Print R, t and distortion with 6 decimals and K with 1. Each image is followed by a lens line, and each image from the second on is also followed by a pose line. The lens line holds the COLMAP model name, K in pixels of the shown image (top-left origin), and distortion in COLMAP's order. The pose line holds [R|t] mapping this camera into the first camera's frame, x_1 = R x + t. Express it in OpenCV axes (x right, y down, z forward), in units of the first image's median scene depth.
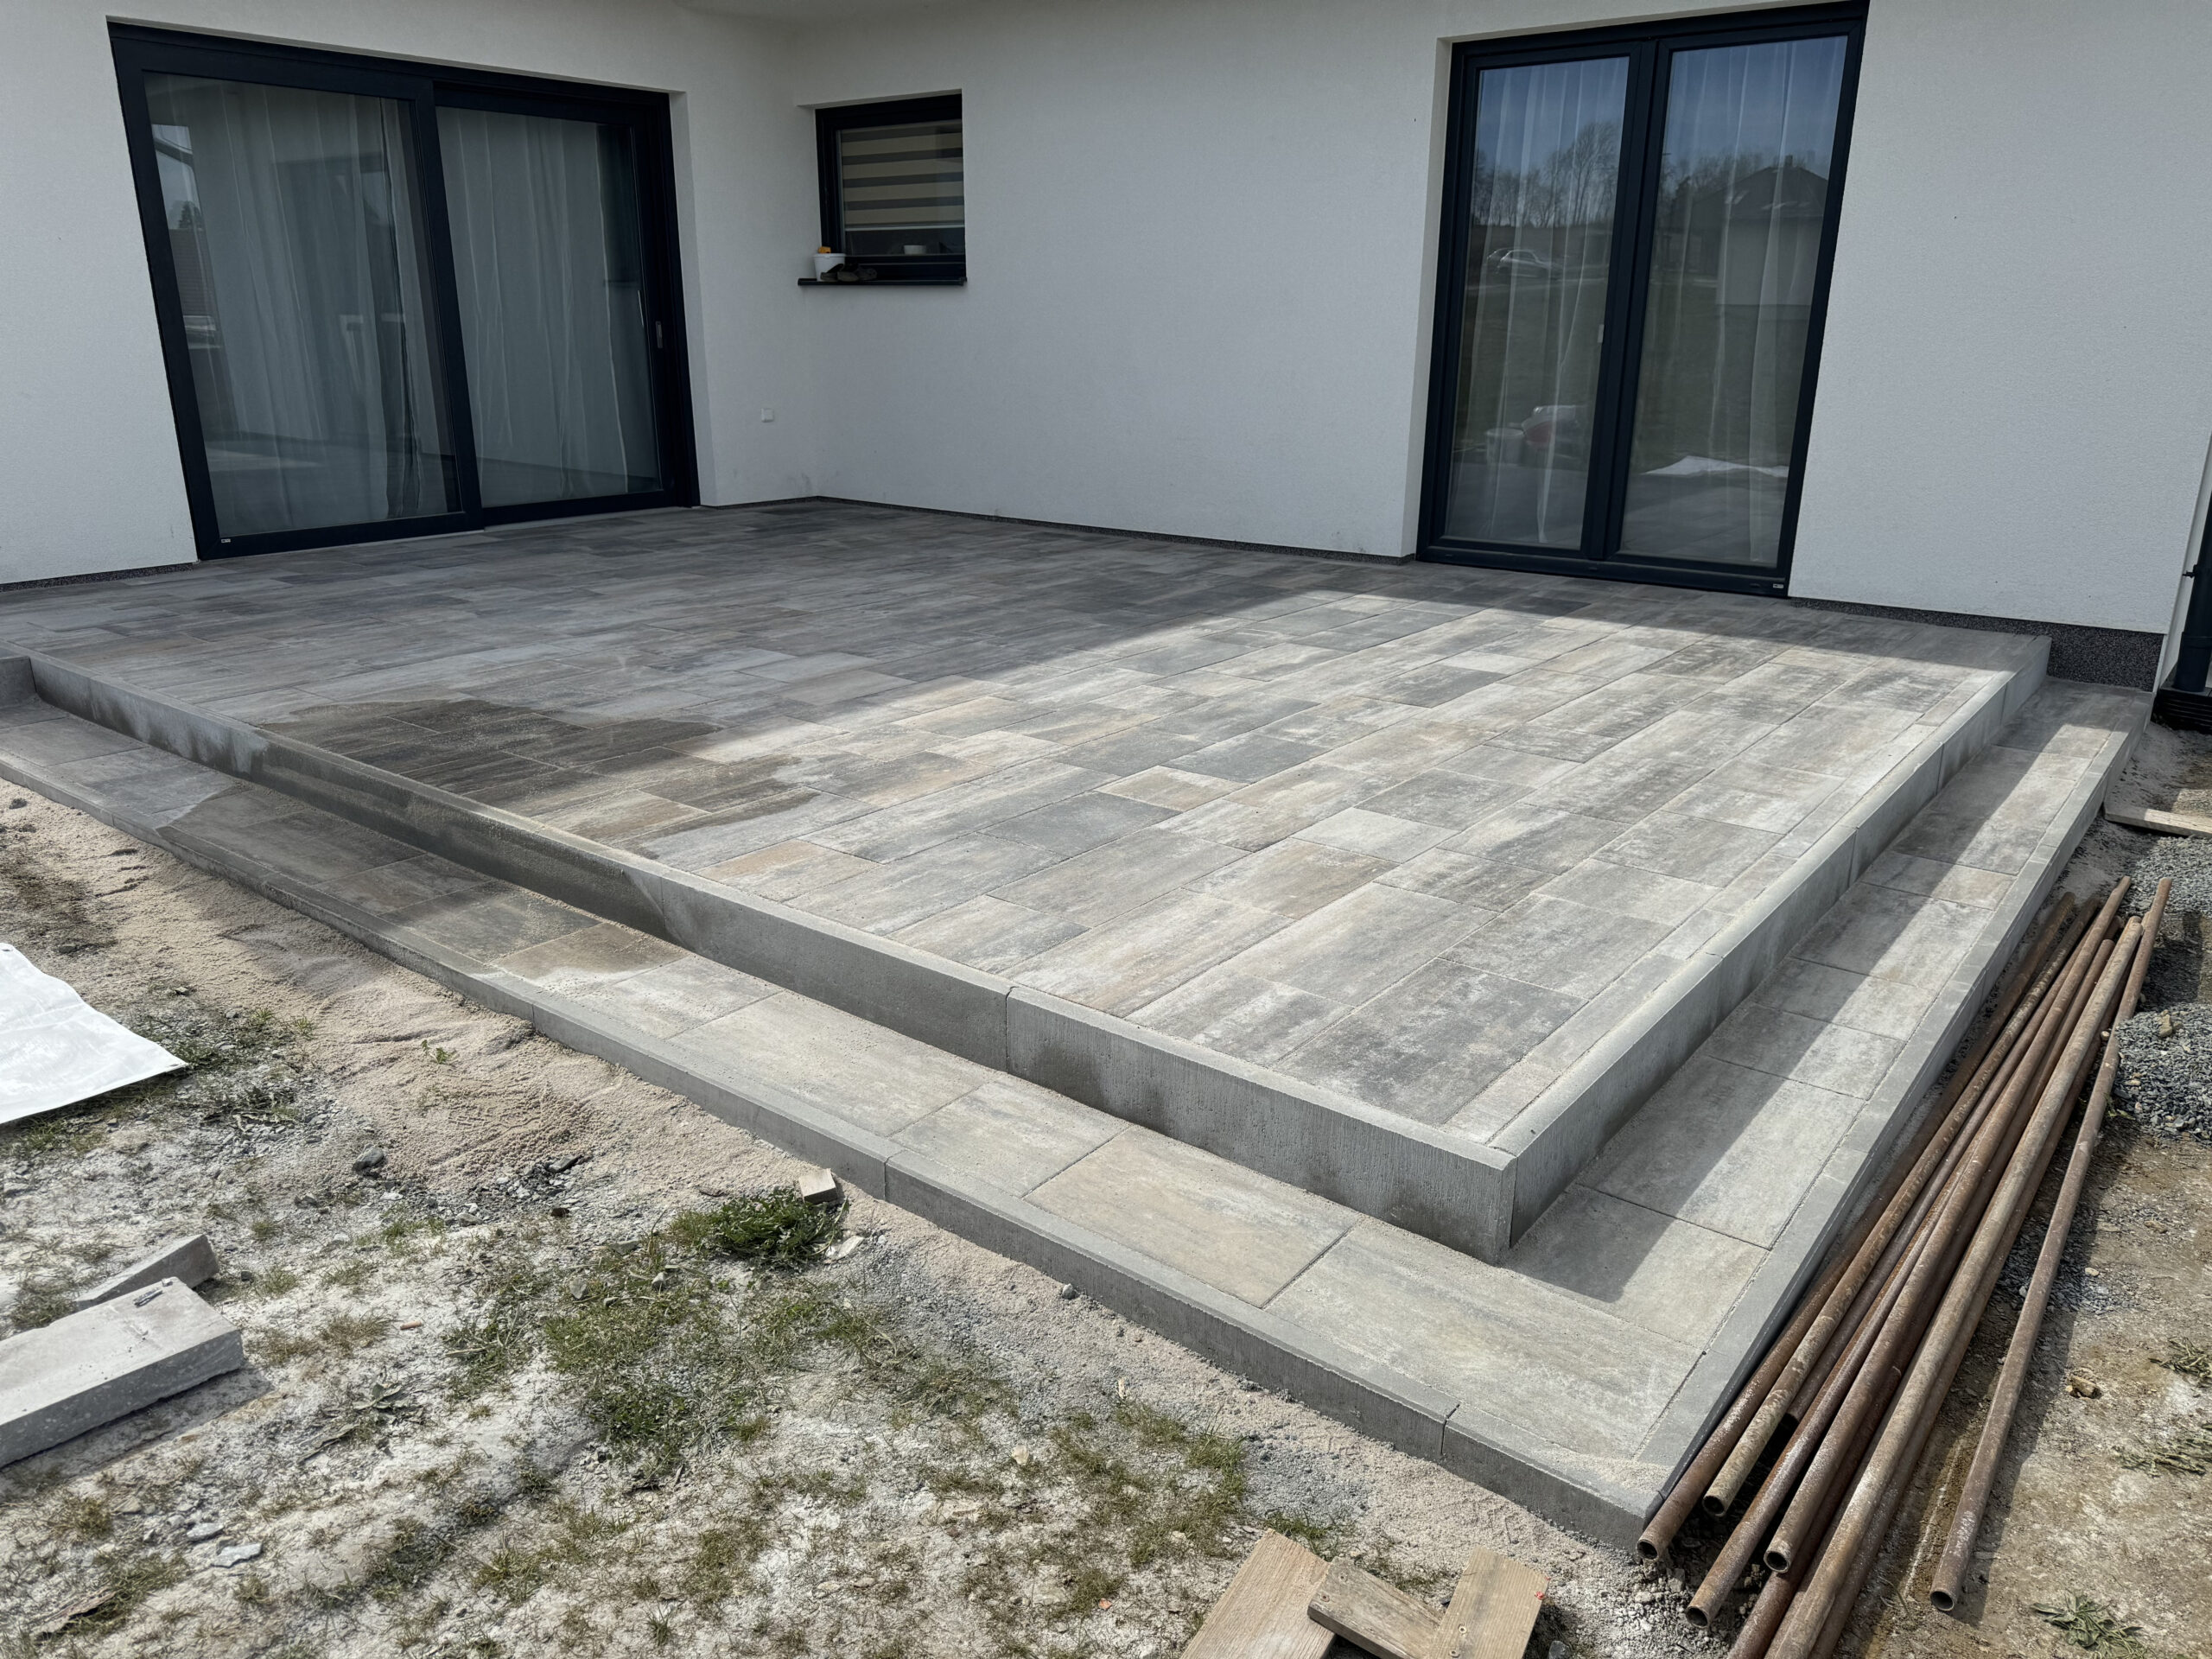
lens RADIAL K [[1567.8, 0, 1119.5], [0, 1567.8, 831.8], [0, 0, 1]] dist [0.029943, -0.045125]
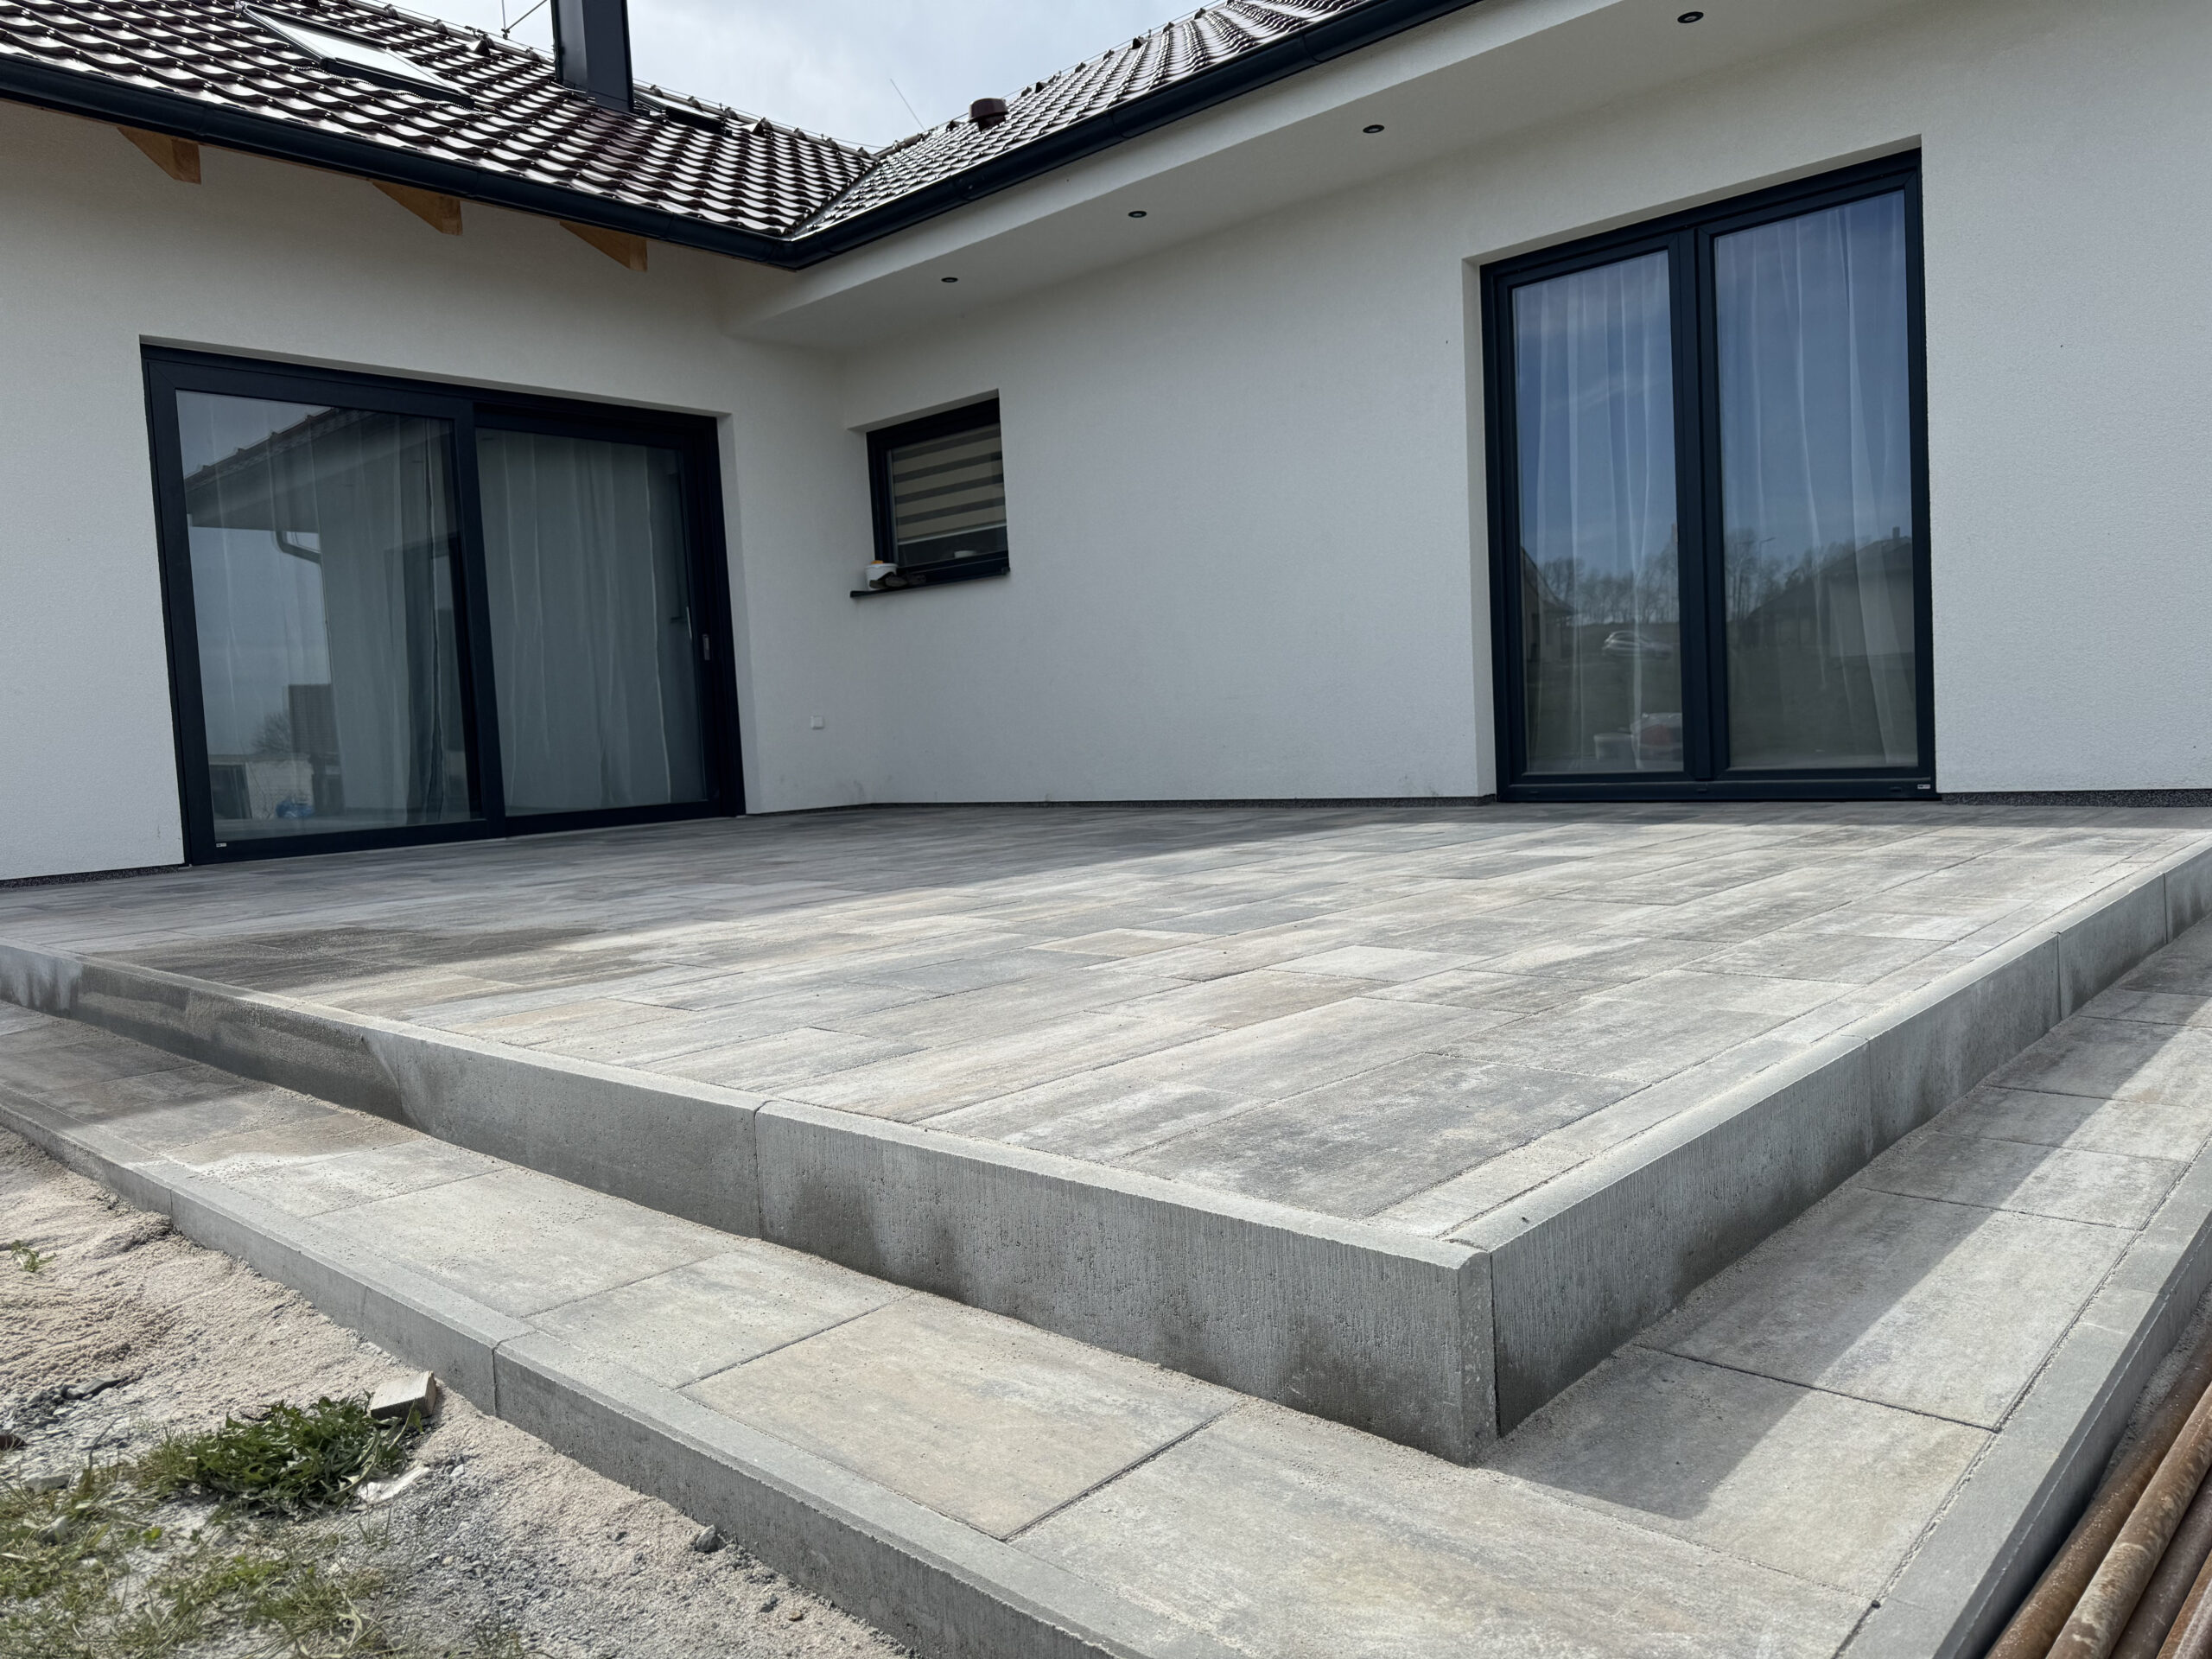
lens RADIAL K [[1567.8, 0, 1120.7], [0, 1567.8, 836.8], [0, 0, 1]] dist [0.029943, -0.045125]
pose [[0.994378, -0.056005, -0.089868, 0.128124], [0.032062, 0.968090, -0.248544, 0.139794], [0.100920, 0.244265, 0.964443, 0.295046]]
